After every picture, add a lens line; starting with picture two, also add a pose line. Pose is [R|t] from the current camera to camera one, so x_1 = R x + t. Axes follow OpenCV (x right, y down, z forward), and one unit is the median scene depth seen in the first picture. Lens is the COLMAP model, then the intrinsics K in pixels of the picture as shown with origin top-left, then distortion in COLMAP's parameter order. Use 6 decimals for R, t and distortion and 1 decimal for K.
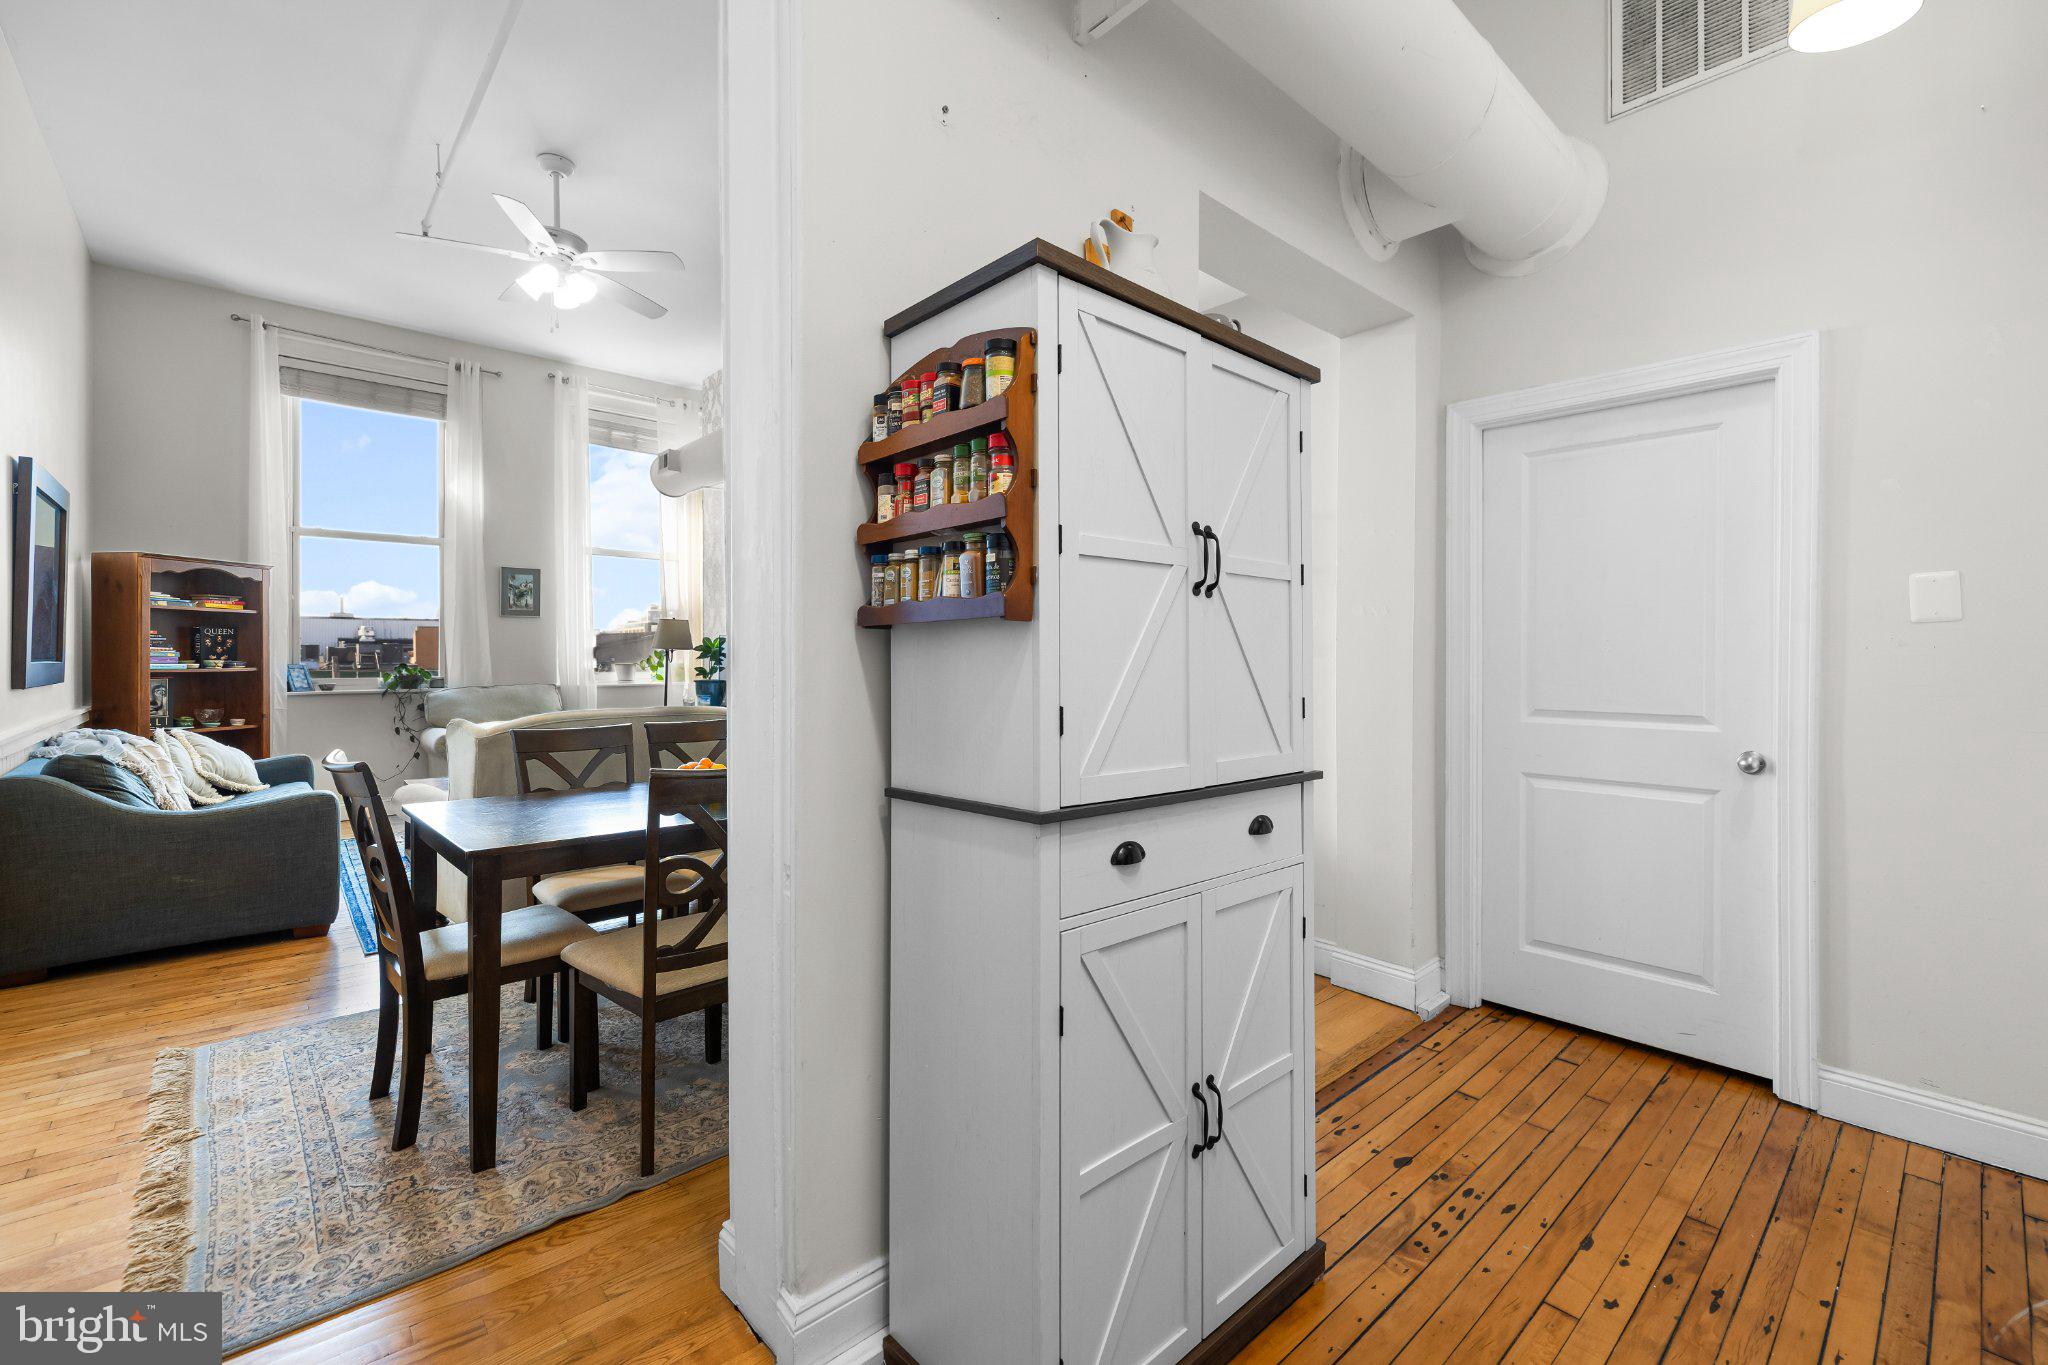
lens RADIAL K [[866.2, 0, 1019.0], [0, 866.2, 652.6], [0, 0, 1]] dist [0.001197, 0.000840]
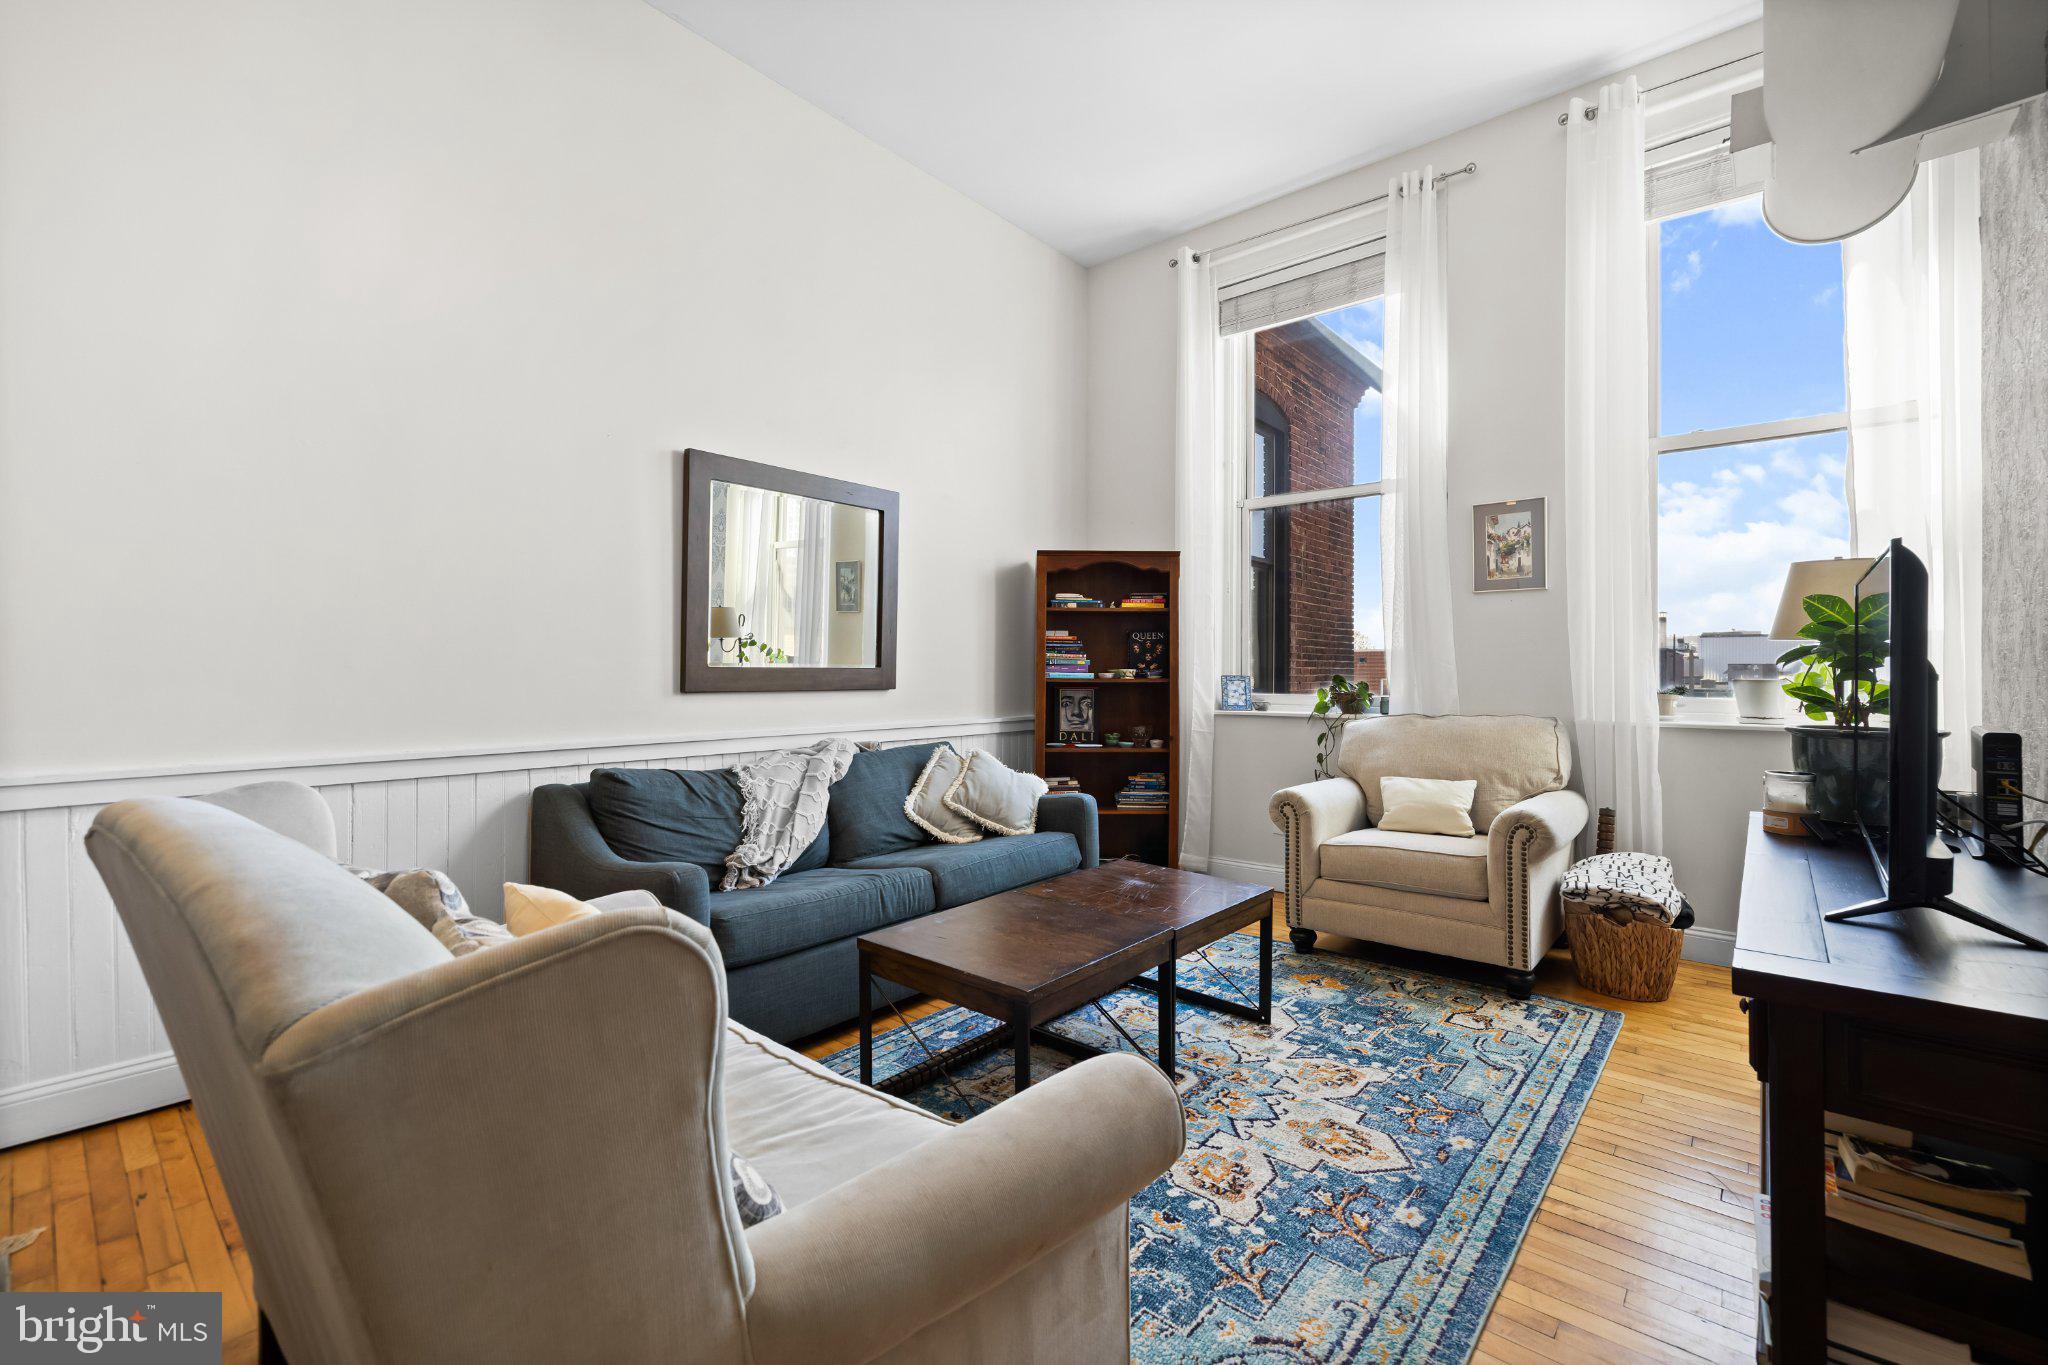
lens RADIAL K [[866.2, 0, 1017.5], [0, 866.2, 667.5], [0, 0, 1]] dist [0.001197, 0.000840]
pose [[0.138709, -0.007230, -0.990307, -0.227245], [0.000106, 0.999973, -0.007285, 0.031568], [0.990333, 0.000906, 0.138706, 1.805140]]
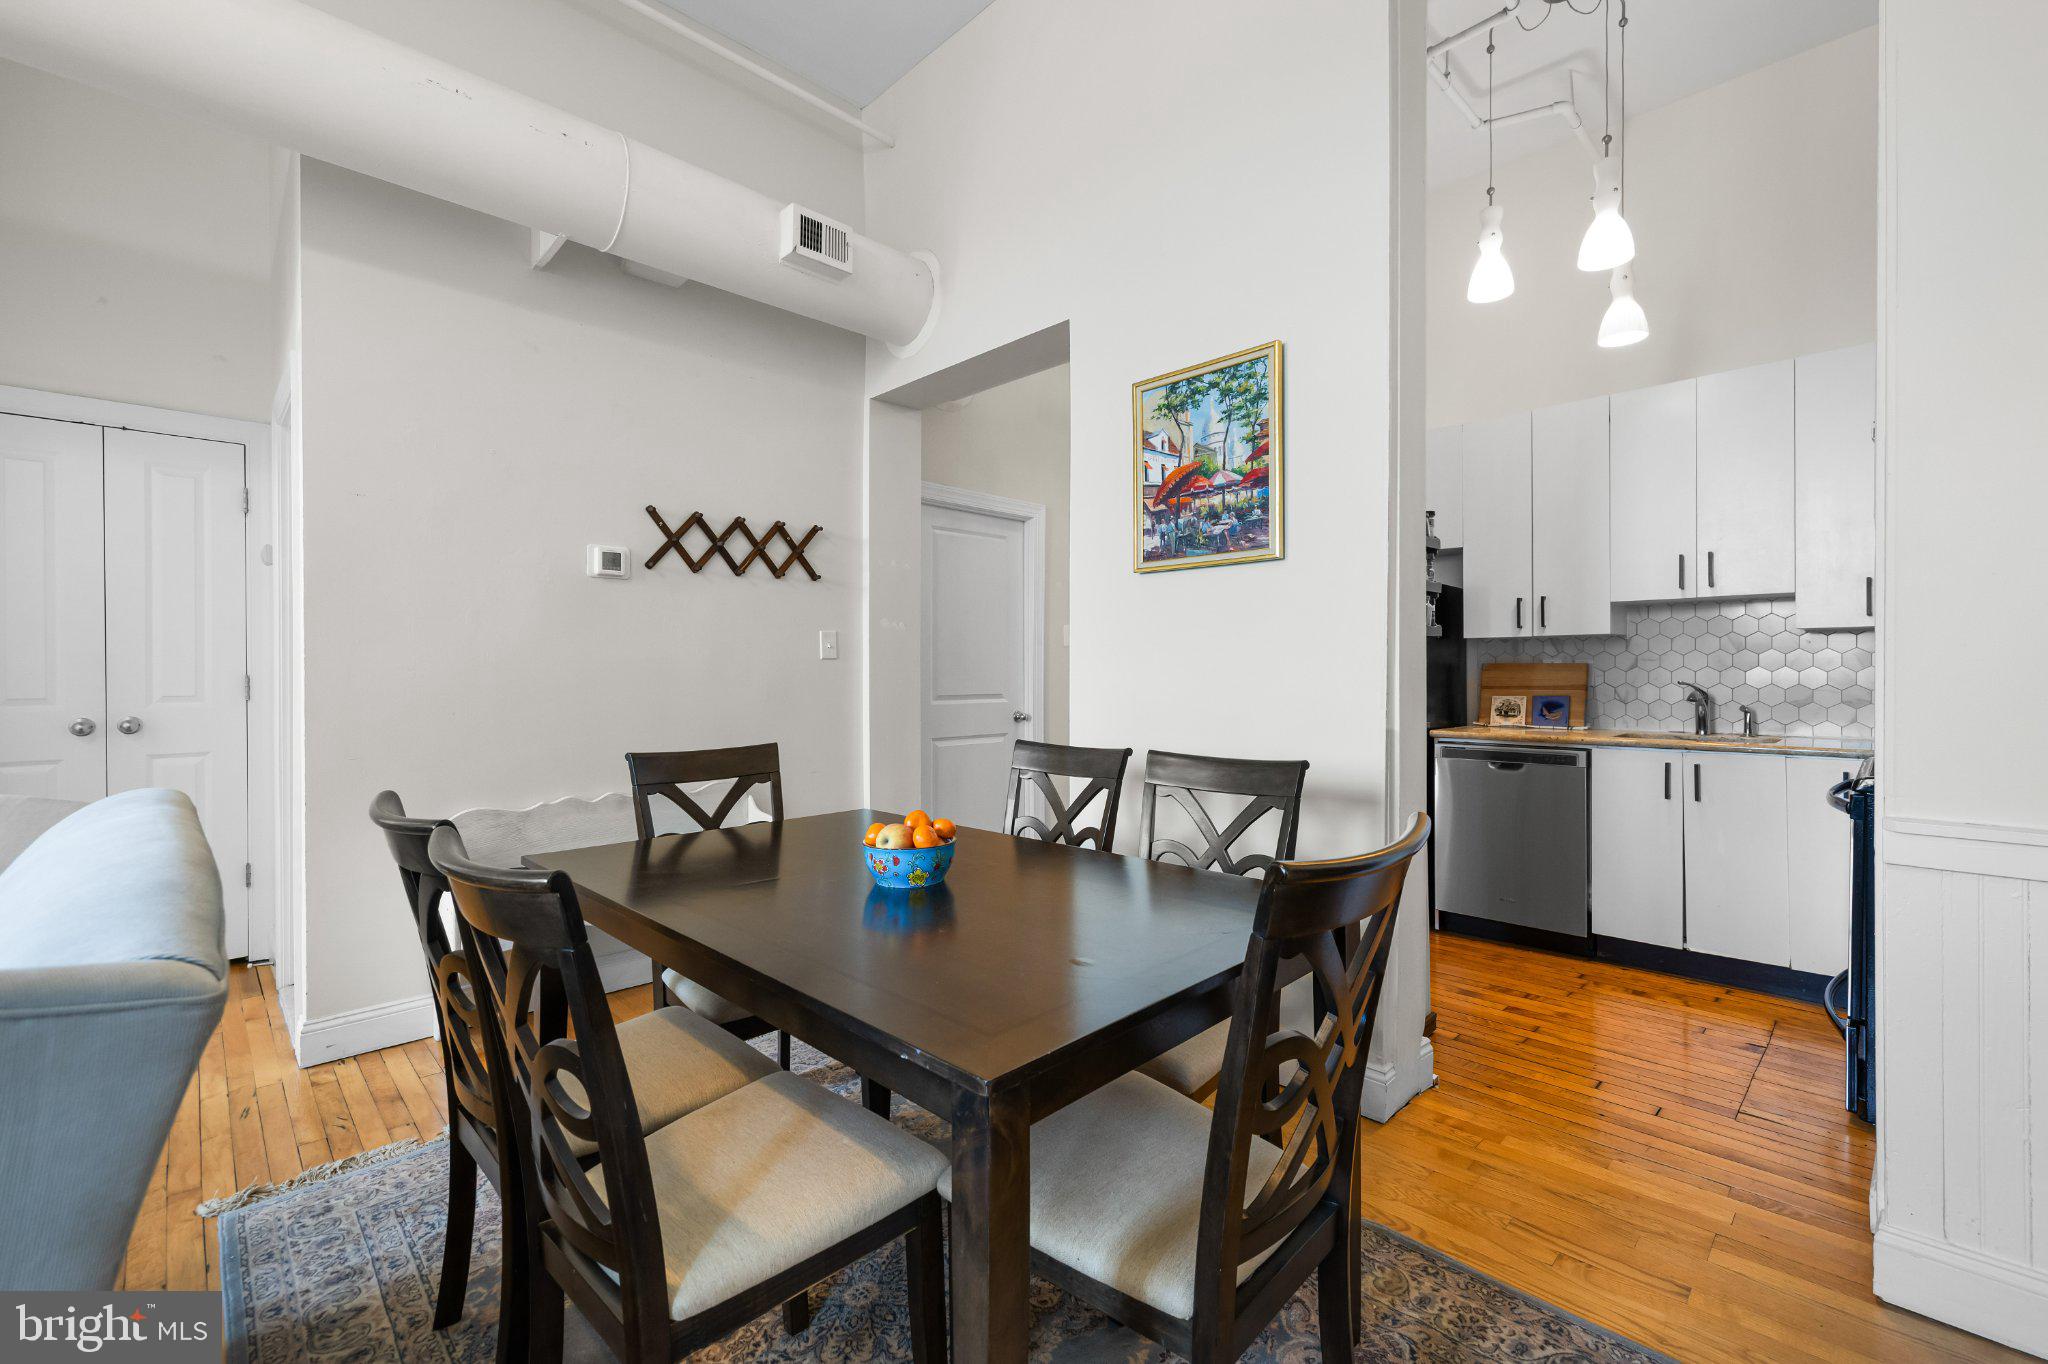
lens RADIAL K [[866.2, 0, 1032.6], [0, 866.2, 669.5], [0, 0, 1]] dist [0.001197, 0.000840]
pose [[-0.046107, 0.001464, 0.998935, -1.100541], [-0.003394, 0.999993, -0.001622, 0.026019], [-0.998931, -0.003465, -0.046101, 1.068173]]
